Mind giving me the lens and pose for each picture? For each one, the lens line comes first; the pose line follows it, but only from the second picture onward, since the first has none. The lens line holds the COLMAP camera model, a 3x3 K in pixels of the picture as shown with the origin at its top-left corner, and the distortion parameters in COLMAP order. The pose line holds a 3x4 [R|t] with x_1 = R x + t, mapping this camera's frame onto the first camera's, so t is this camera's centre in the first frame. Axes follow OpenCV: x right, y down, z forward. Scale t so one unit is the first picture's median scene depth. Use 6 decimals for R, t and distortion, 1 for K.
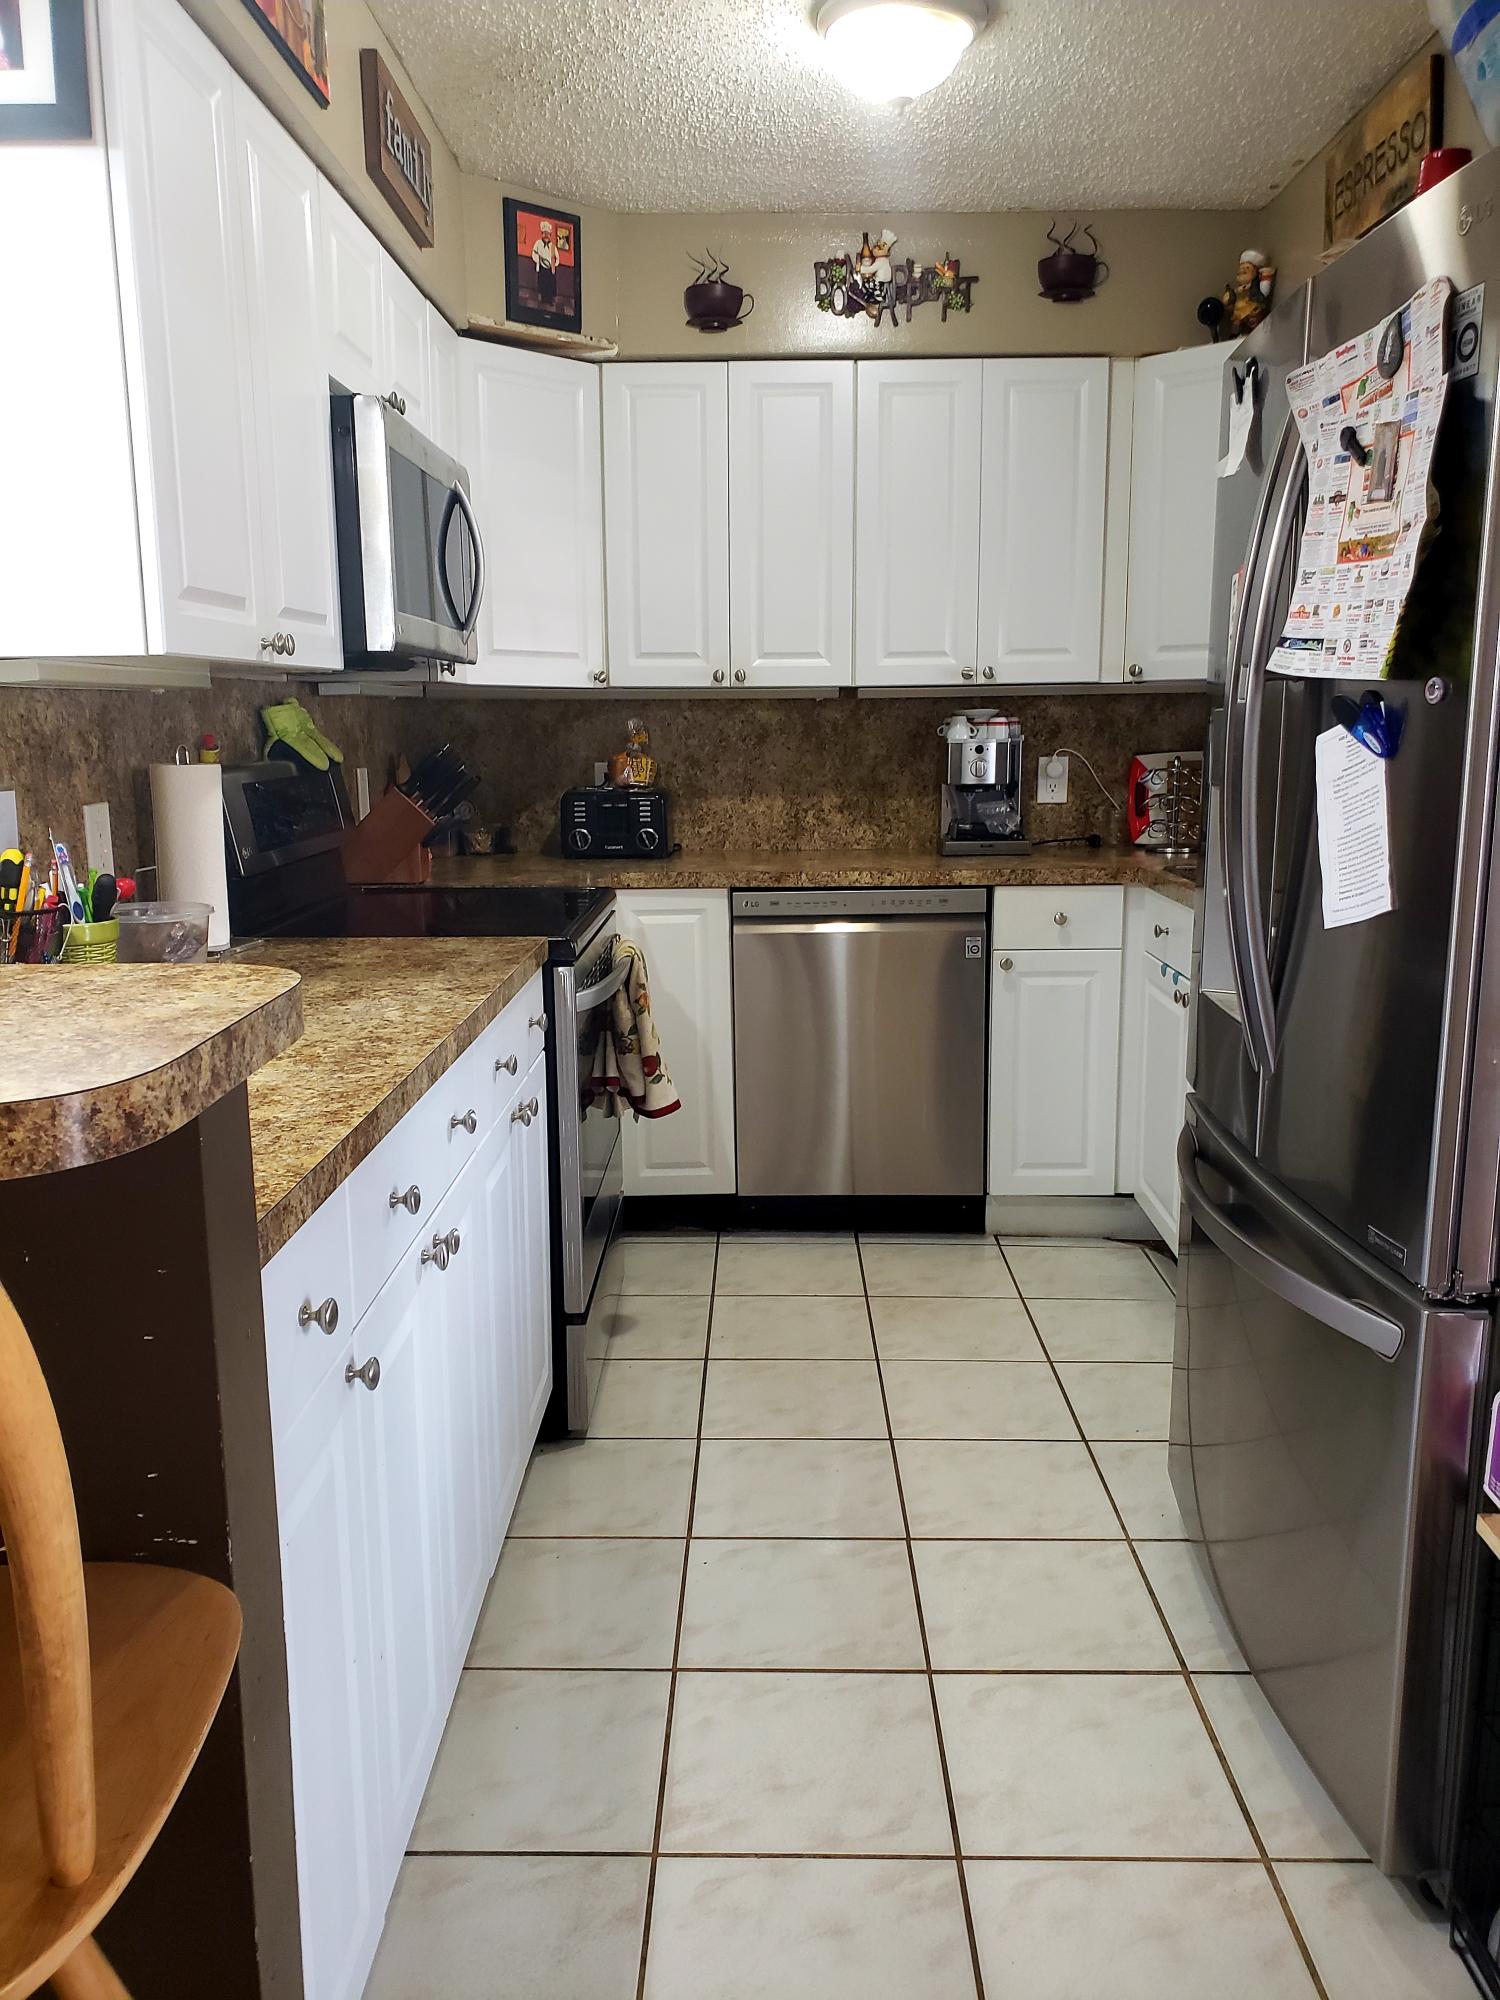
lens RADIAL K [[1522.5, 0, 753.9], [0, 1522.5, 1031.3], [0, 0, 1]] dist [0.063205, -0.127057]
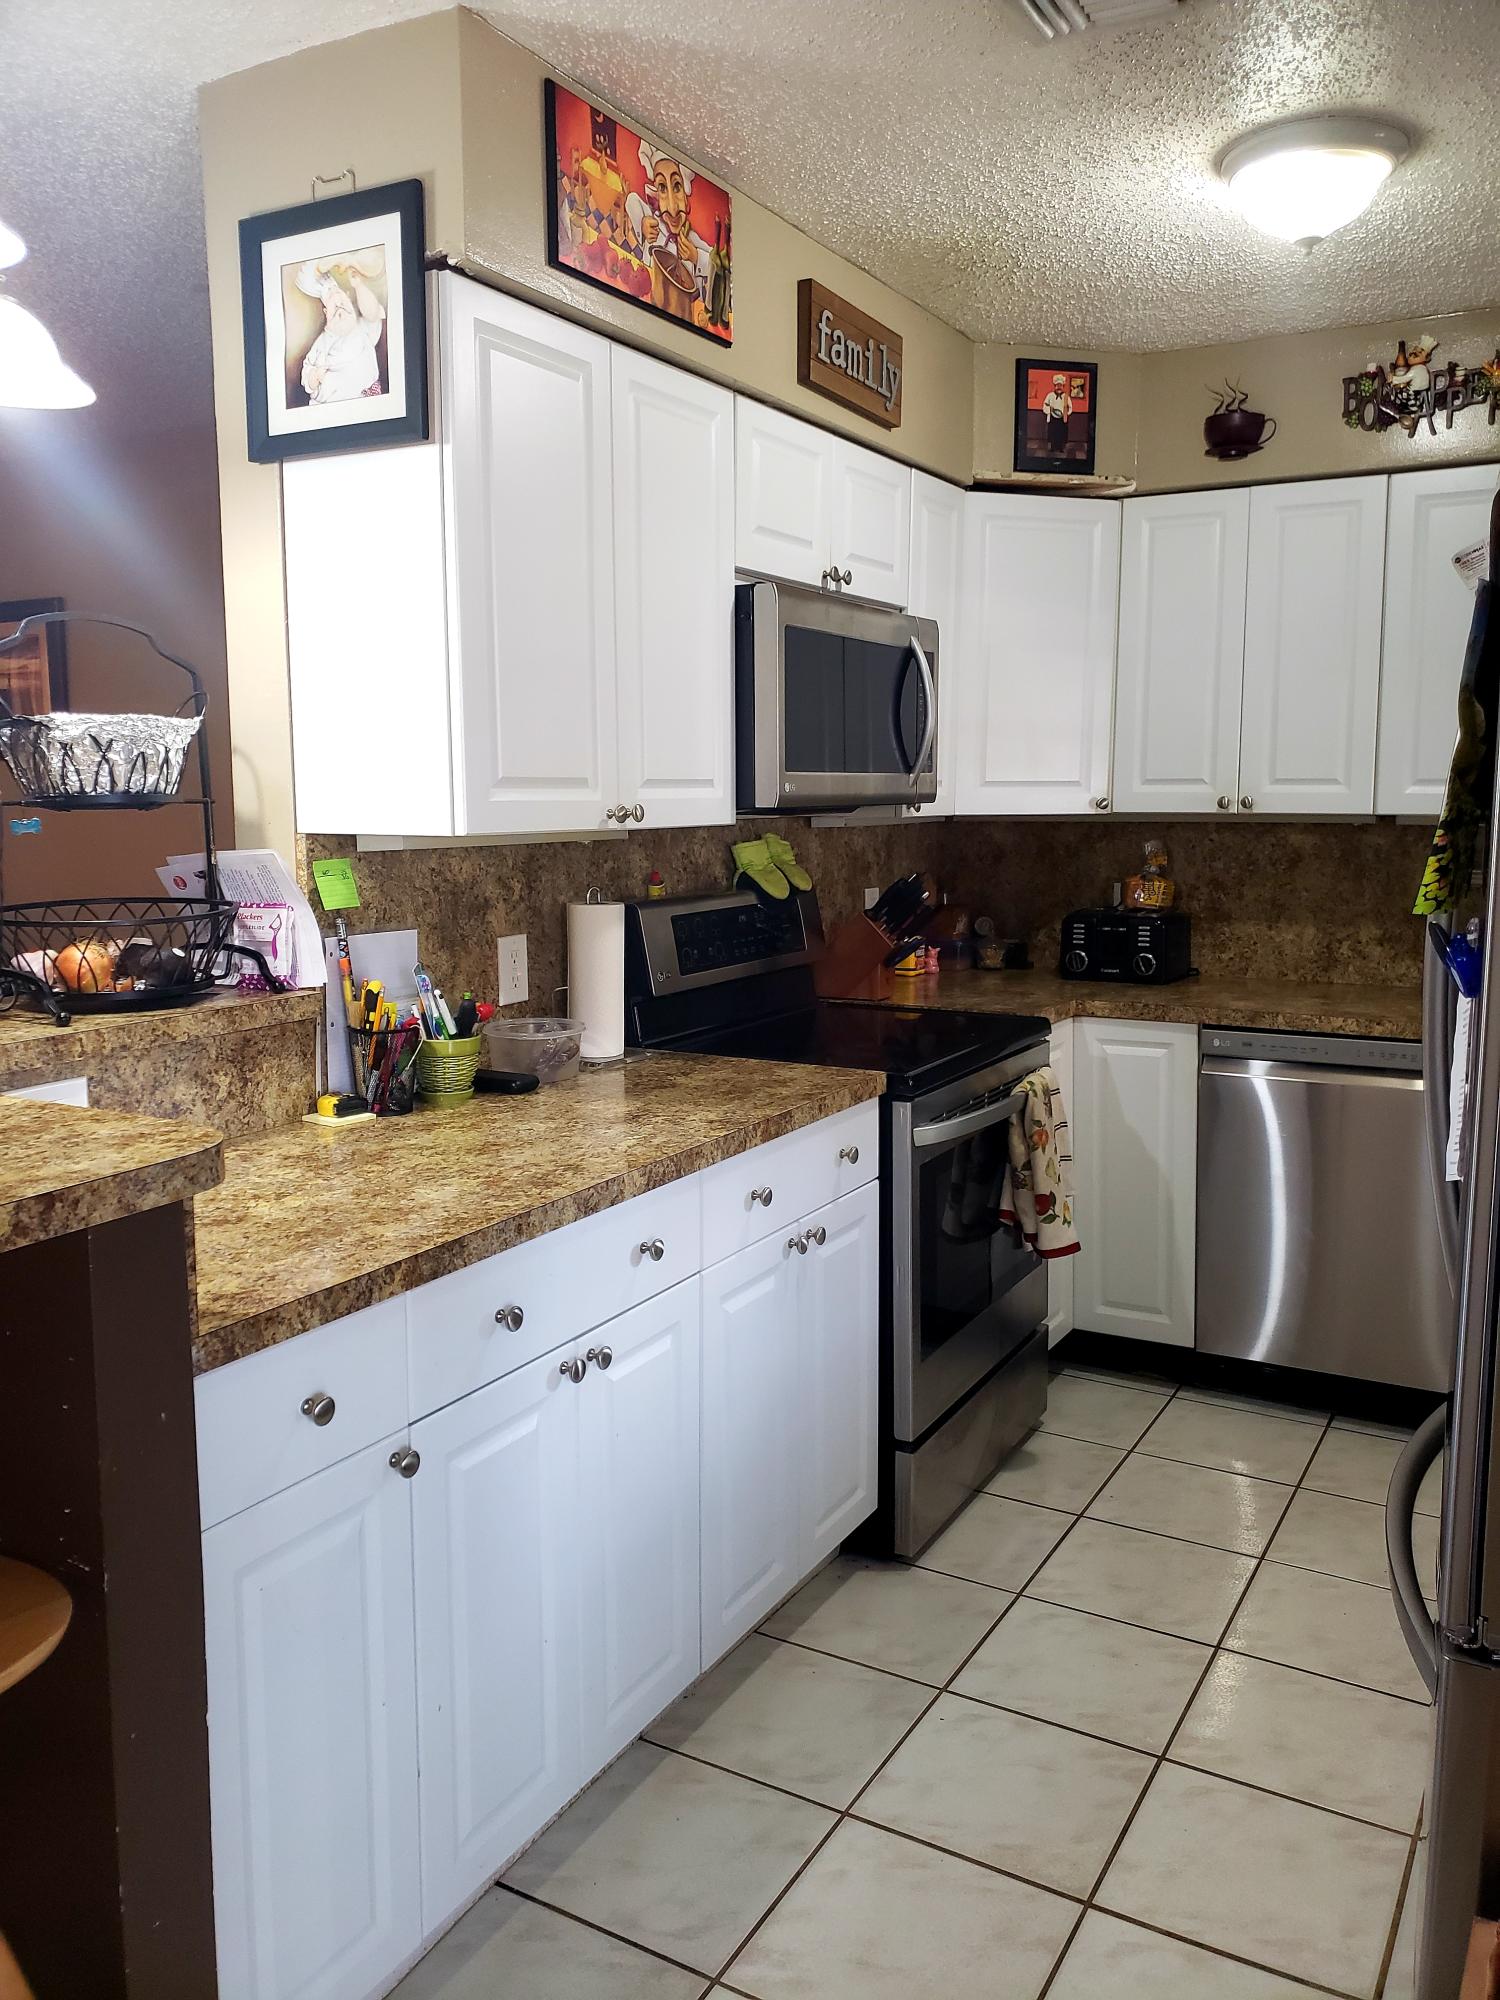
lens RADIAL K [[1542.6, 0, 750.0], [0, 1542.6, 1000.0], [0, 0, 1]] dist [0.064691, -0.128333]
pose [[0.876607, 0.069136, -0.476215, 0.205505], [-0.100311, 0.994139, -0.040324, -0.043320], [0.470636, 0.083117, 0.878404, 0.013792]]
